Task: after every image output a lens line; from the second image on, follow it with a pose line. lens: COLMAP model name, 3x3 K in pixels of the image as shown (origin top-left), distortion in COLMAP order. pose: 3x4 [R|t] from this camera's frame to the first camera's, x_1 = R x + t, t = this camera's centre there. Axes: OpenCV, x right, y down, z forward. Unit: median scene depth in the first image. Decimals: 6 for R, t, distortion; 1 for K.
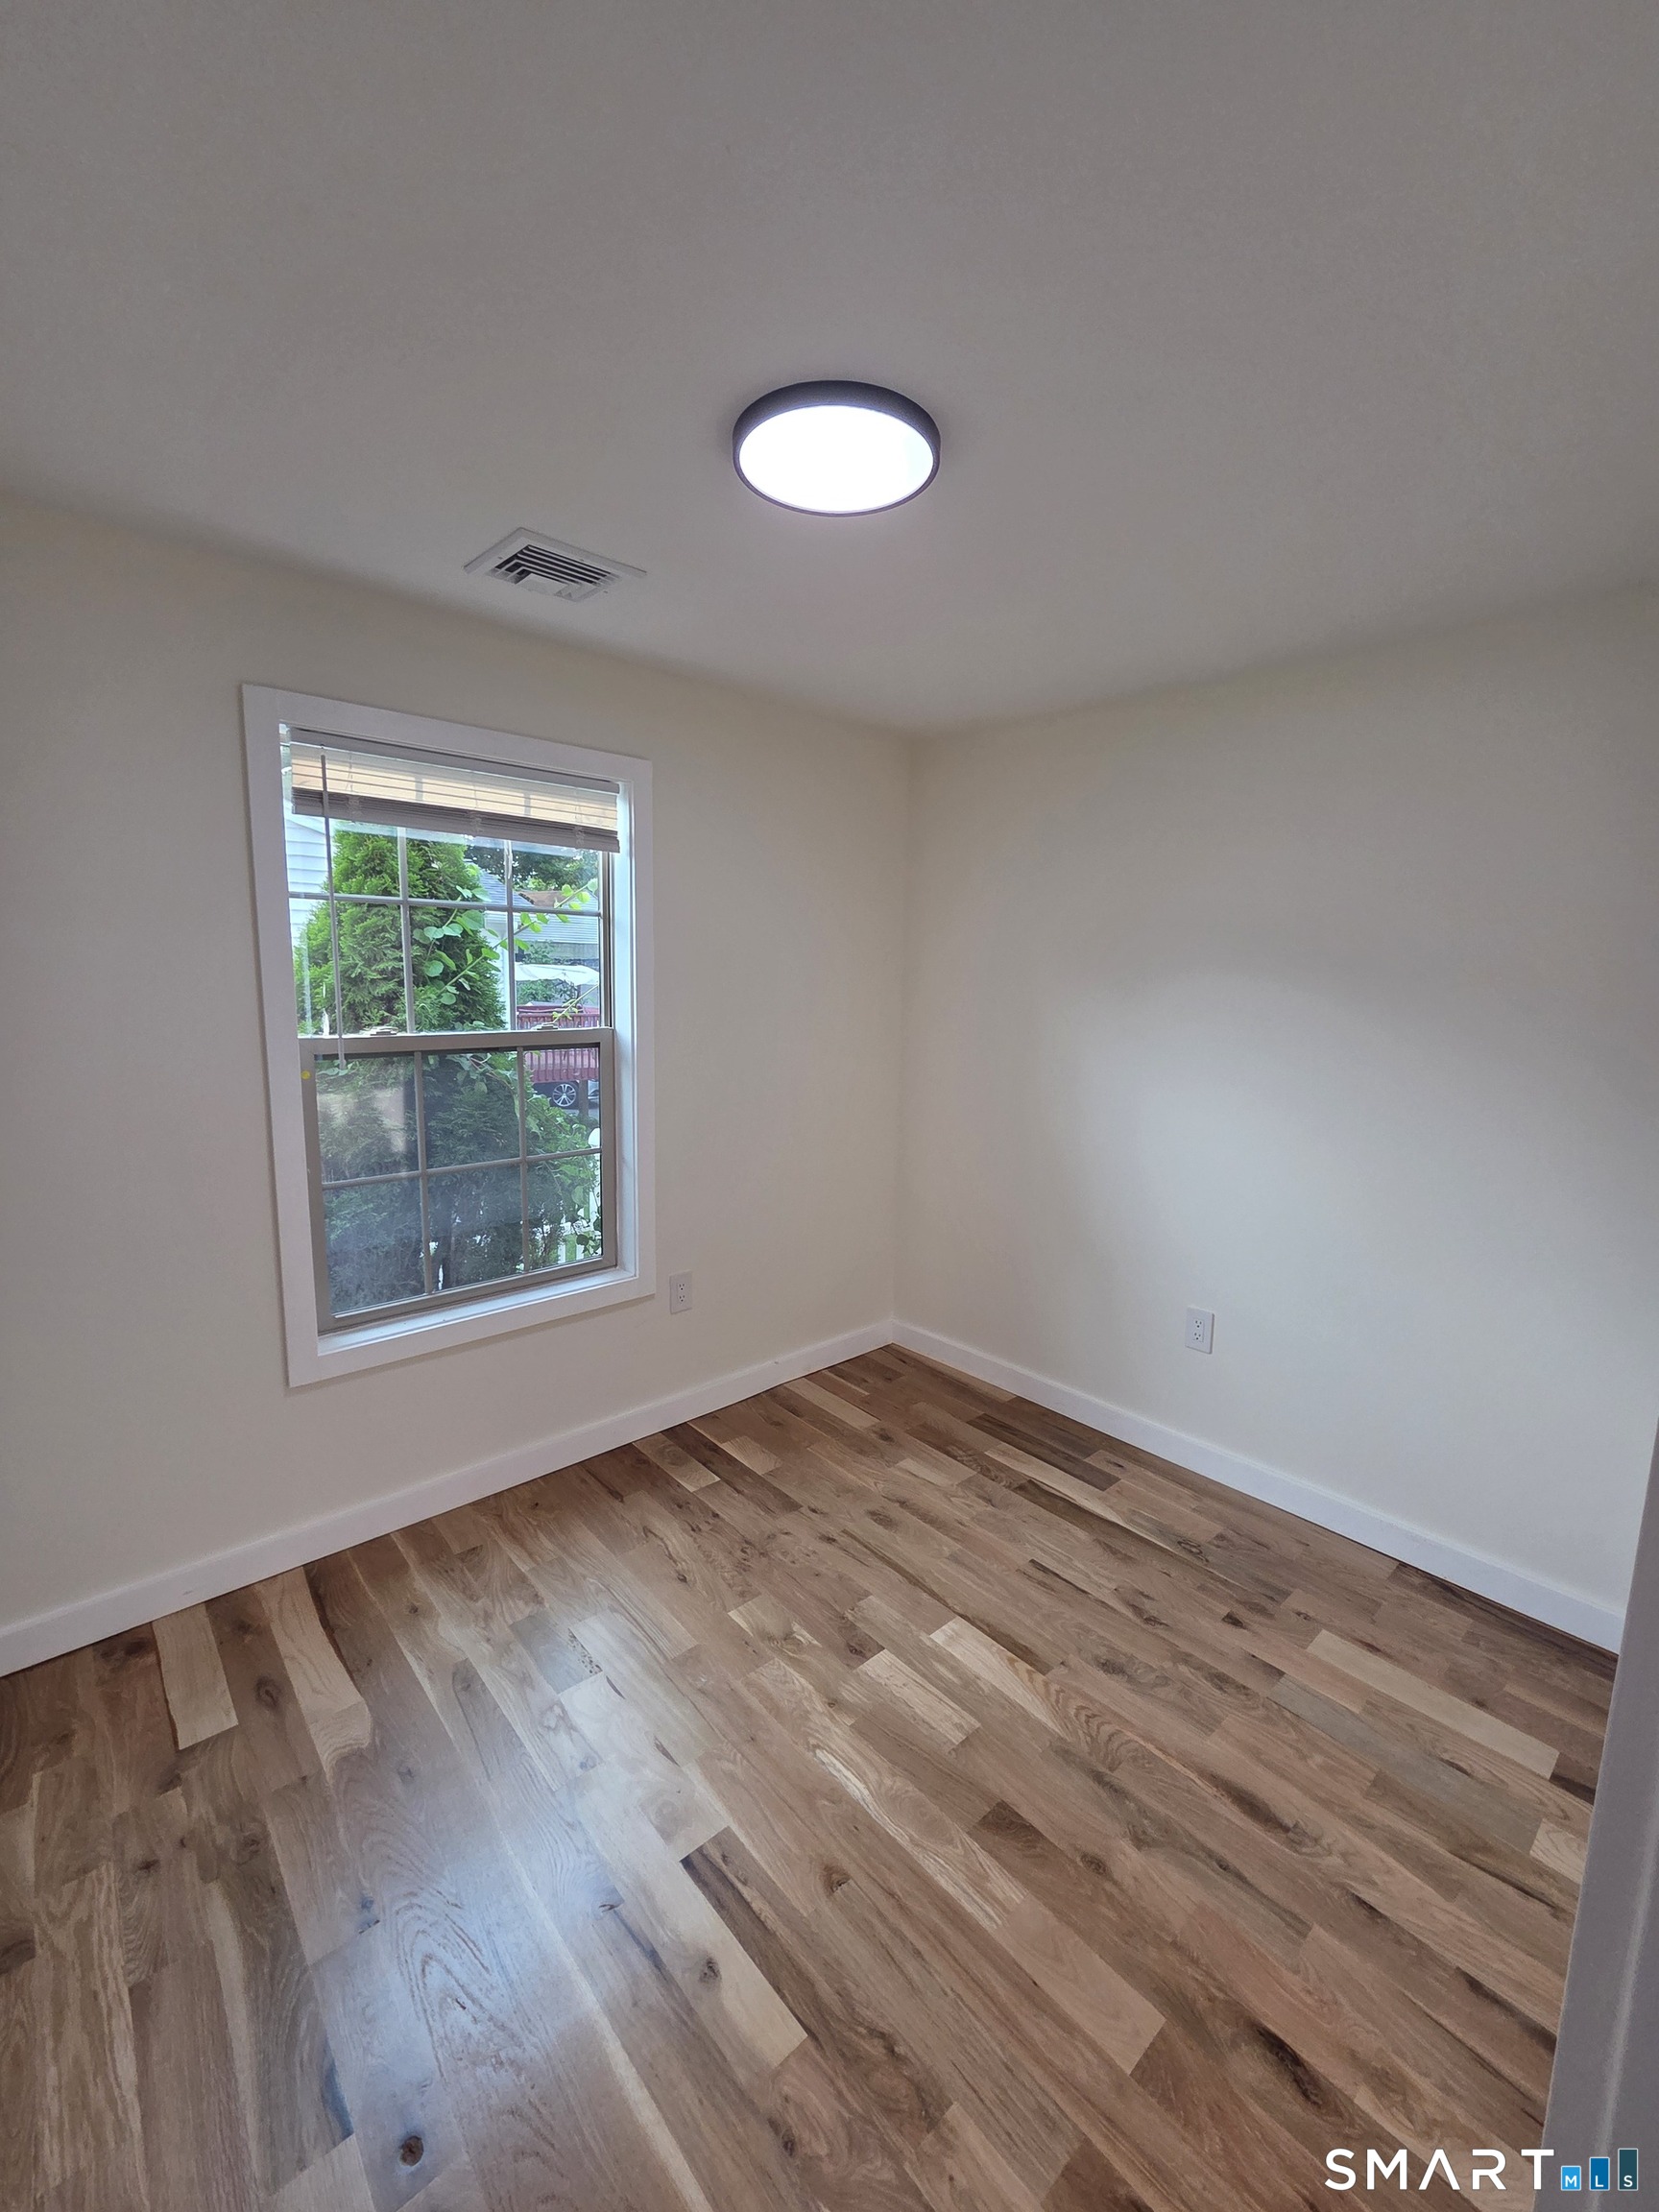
lens RADIAL K [[909.5, 0, 838.0], [0, 909.5, 1099.5], [0, 0, 1]] dist [-0.000476, 0.001297]
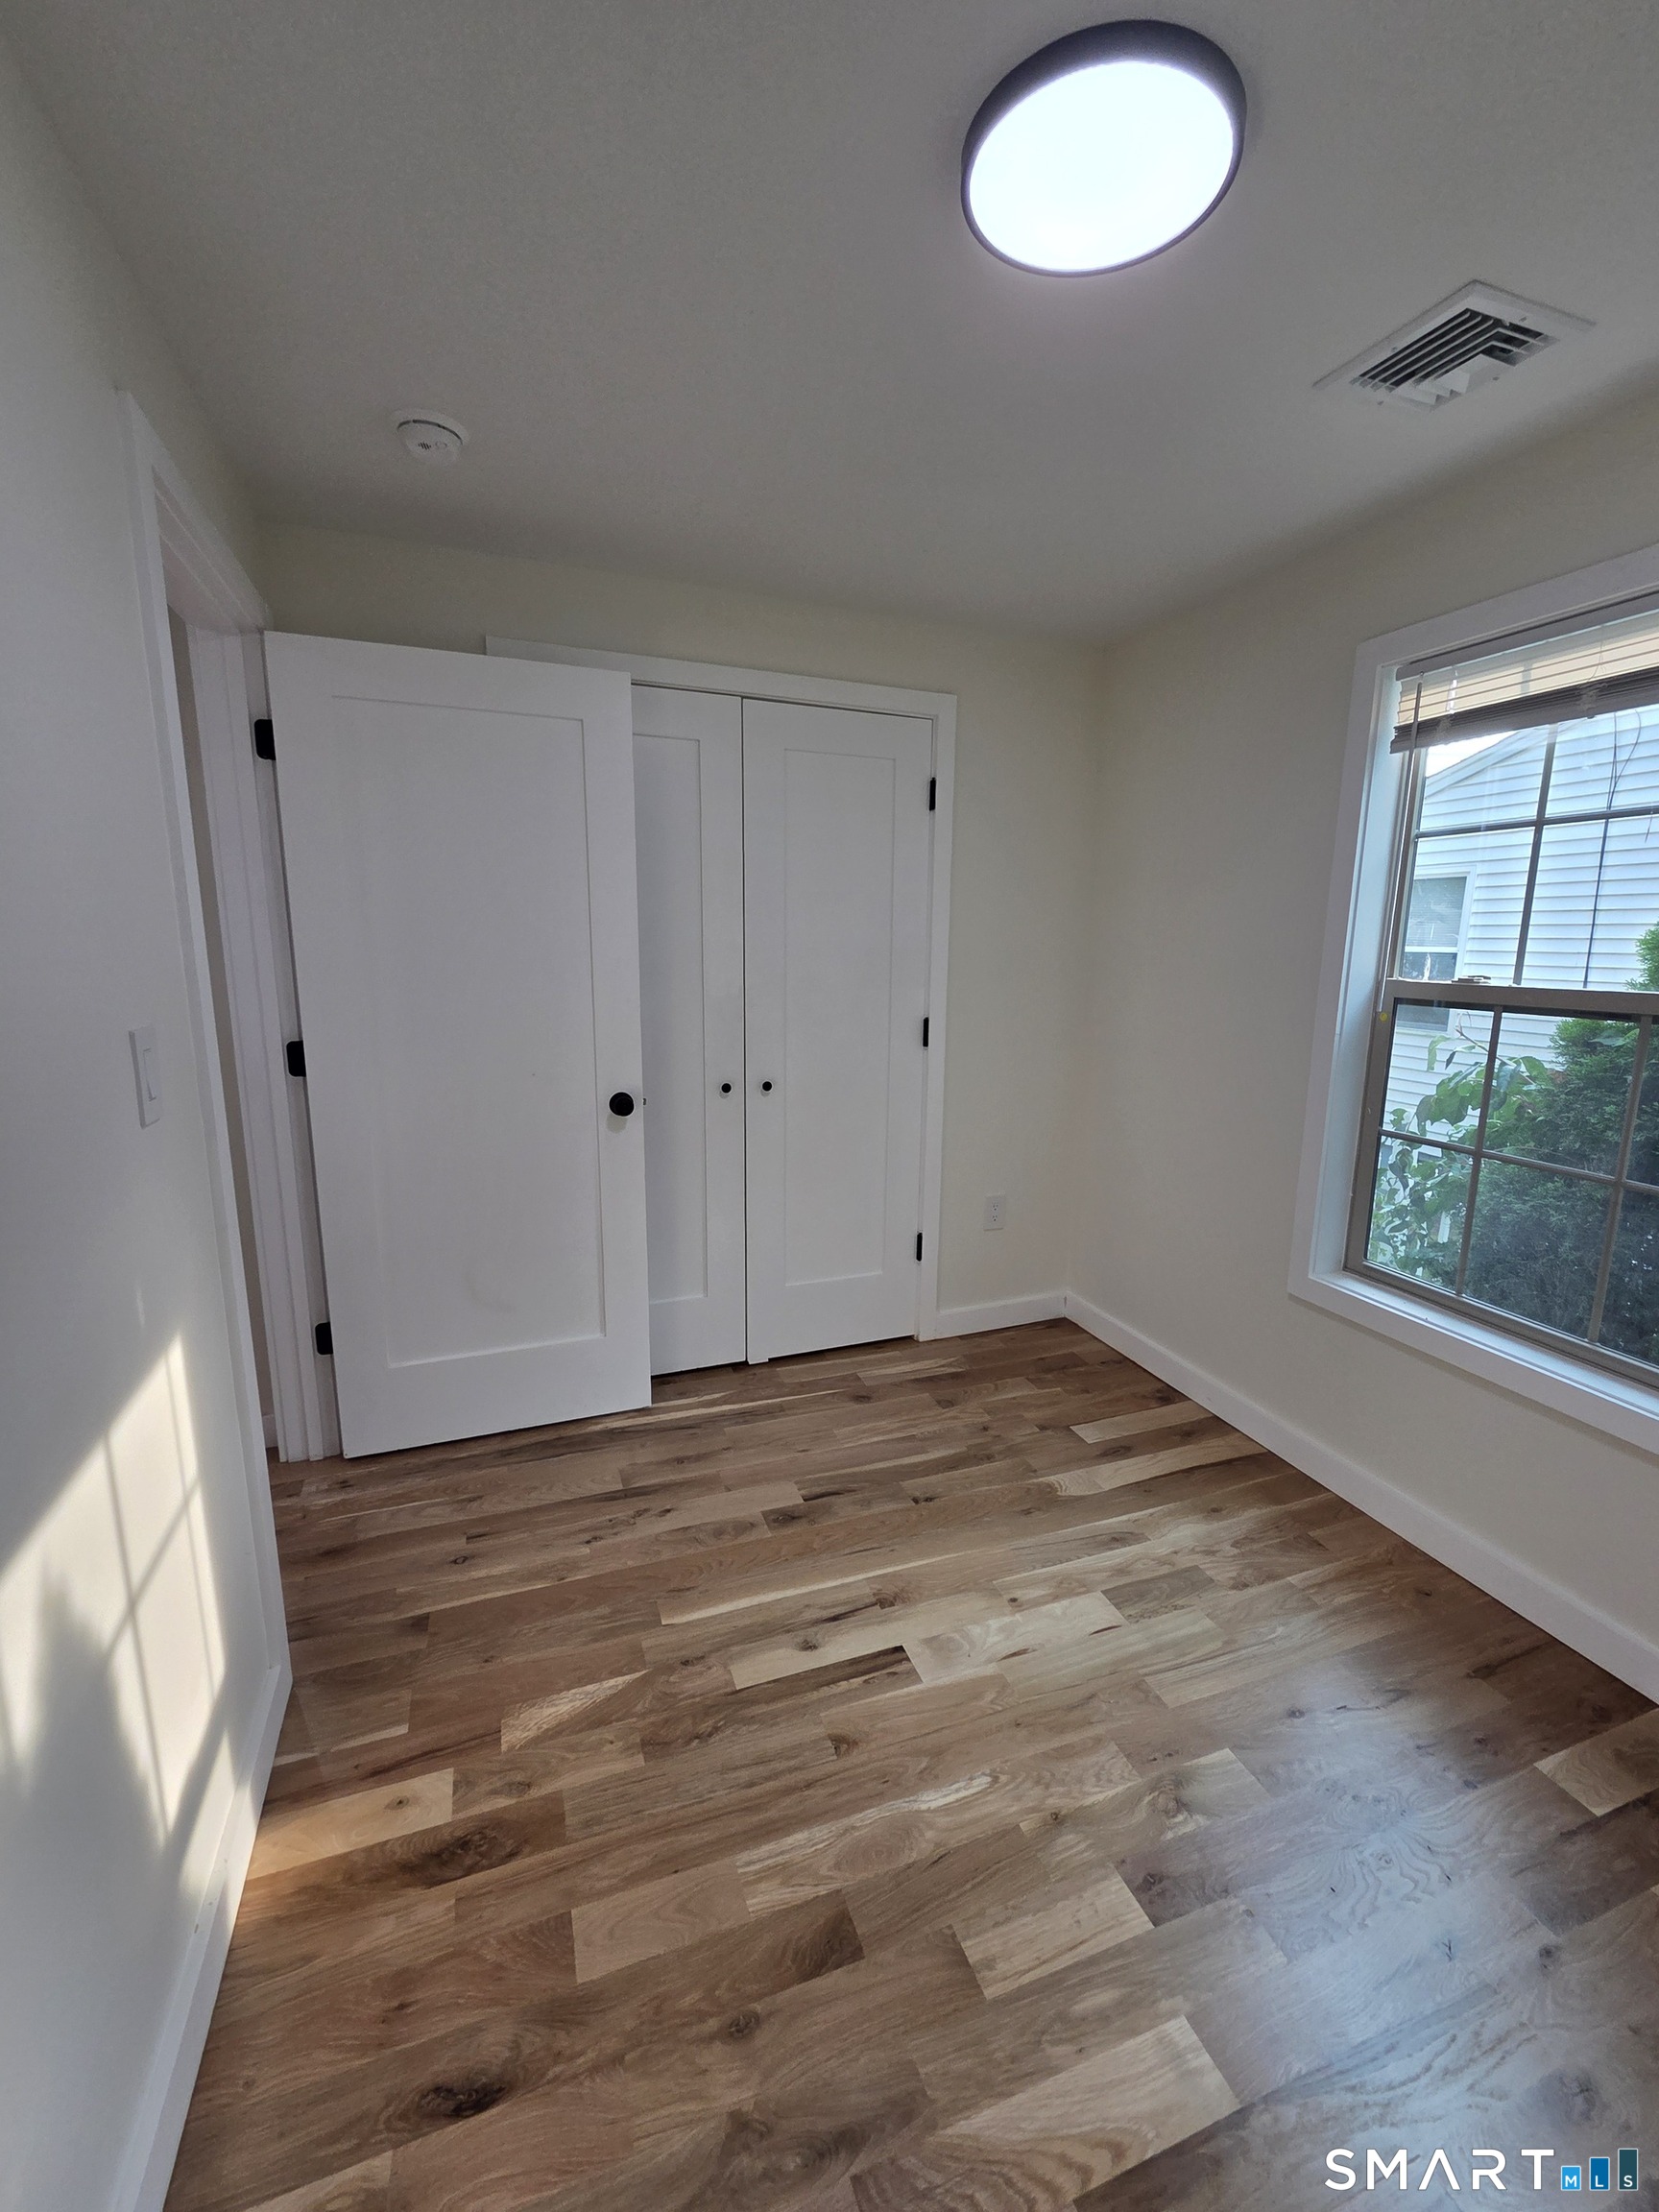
lens RADIAL K [[909.5, 0, 834.2], [0, 909.5, 1108.2], [0, 0, 1]] dist [-0.000476, 0.001297]
pose [[-0.361134, 0.149299, -0.920485, 0.820726], [-0.151575, 0.964575, 0.215918, -0.077019], [0.920113, 0.217498, -0.325710, 1.121711]]
